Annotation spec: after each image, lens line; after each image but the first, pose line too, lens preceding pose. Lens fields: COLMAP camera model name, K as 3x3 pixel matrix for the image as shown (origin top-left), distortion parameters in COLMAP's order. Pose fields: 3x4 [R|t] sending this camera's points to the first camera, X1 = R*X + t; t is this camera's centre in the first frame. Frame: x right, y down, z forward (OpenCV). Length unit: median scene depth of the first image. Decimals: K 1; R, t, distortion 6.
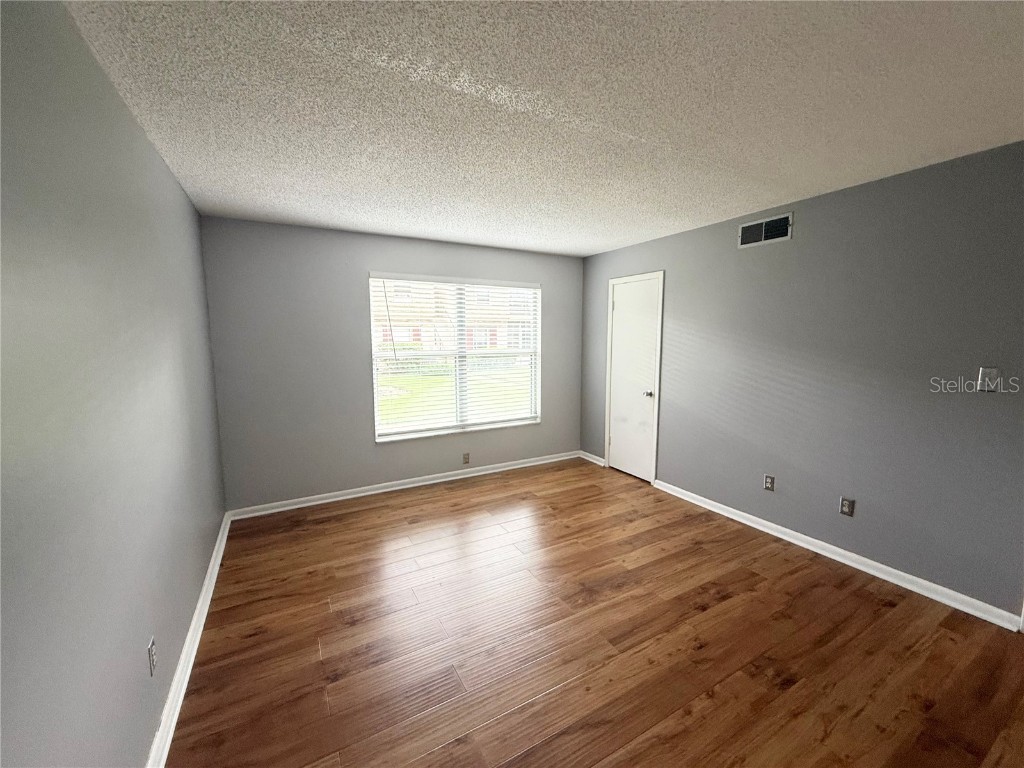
lens RADIAL K [[409.0, 0, 511.8], [0, 409.0, 382.8], [0, 0, 1]] dist [0.002721, -0.000708]
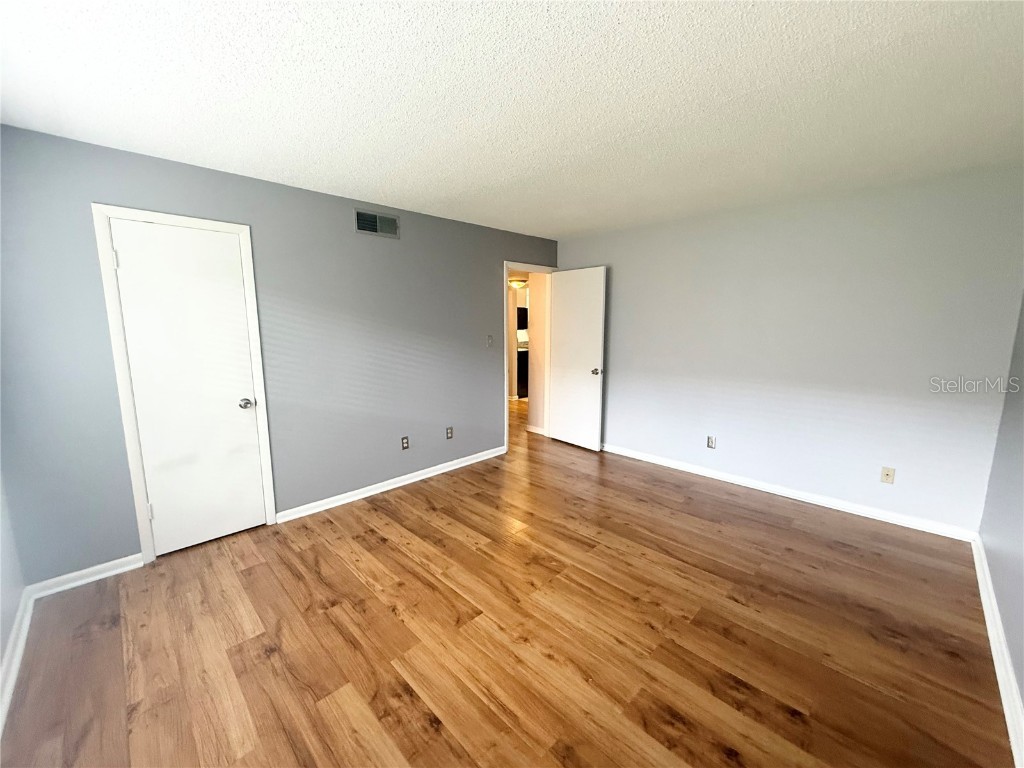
lens RADIAL K [[409.0, 0, 515.1], [0, 409.0, 380.6], [0, 0, 1]] dist [0.002721, -0.000708]
pose [[-0.273380, -0.134776, 0.952417, -0.557887], [0.108620, 0.979477, 0.169783, -0.100034], [-0.955754, 0.149867, -0.253130, 0.936919]]
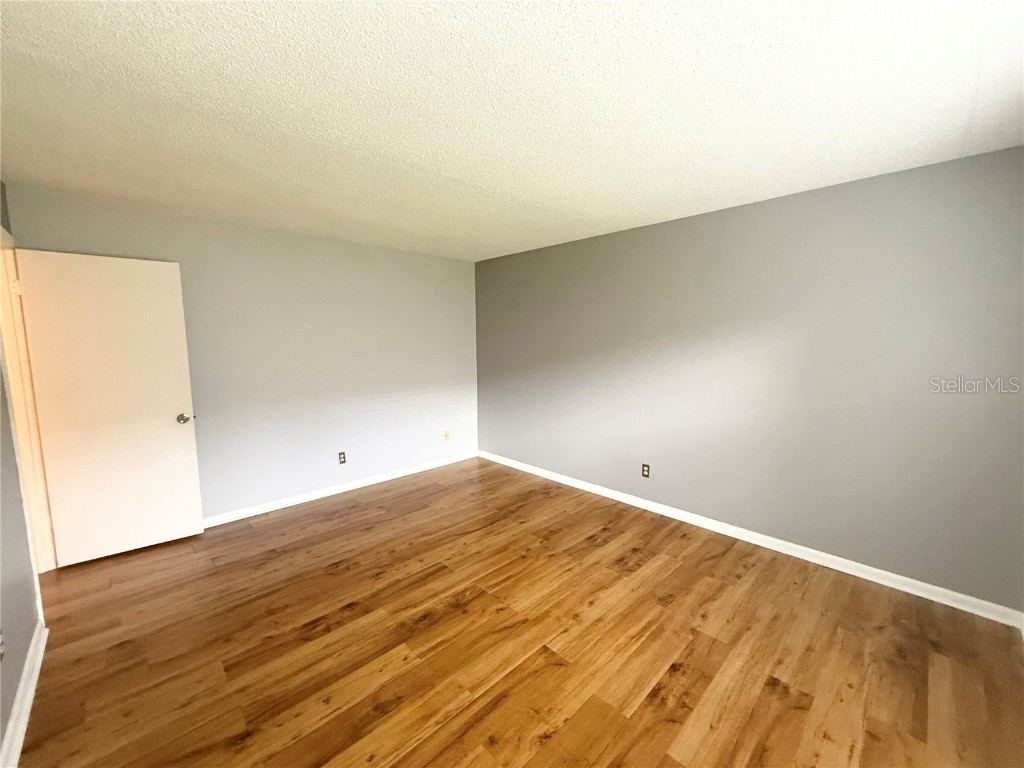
lens RADIAL K [[409.0, 0, 510.4], [0, 409.0, 384.8], [0, 0, 1]] dist [0.002721, -0.000708]
pose [[-0.967518, 0.036427, -0.250165, 0.219021], [-0.020129, 0.975322, 0.219869, -0.156288], [0.252001, 0.217763, -0.942908, 1.364473]]
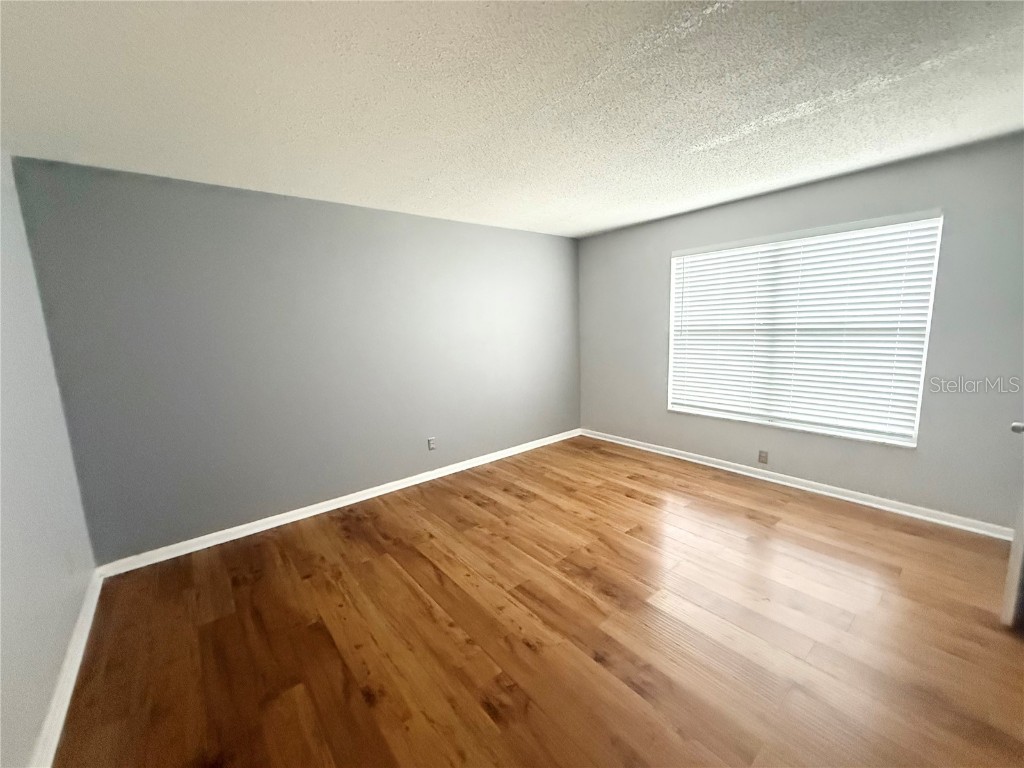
lens RADIAL K [[409.0, 0, 513.4], [0, 409.0, 383.7], [0, 0, 1]] dist [0.002721, -0.000708]
pose [[0.174705, 0.143563, -0.974099, 0.790525], [-0.071555, 0.988549, 0.132859, -0.046860], [0.982017, 0.046490, 0.182977, 0.467675]]
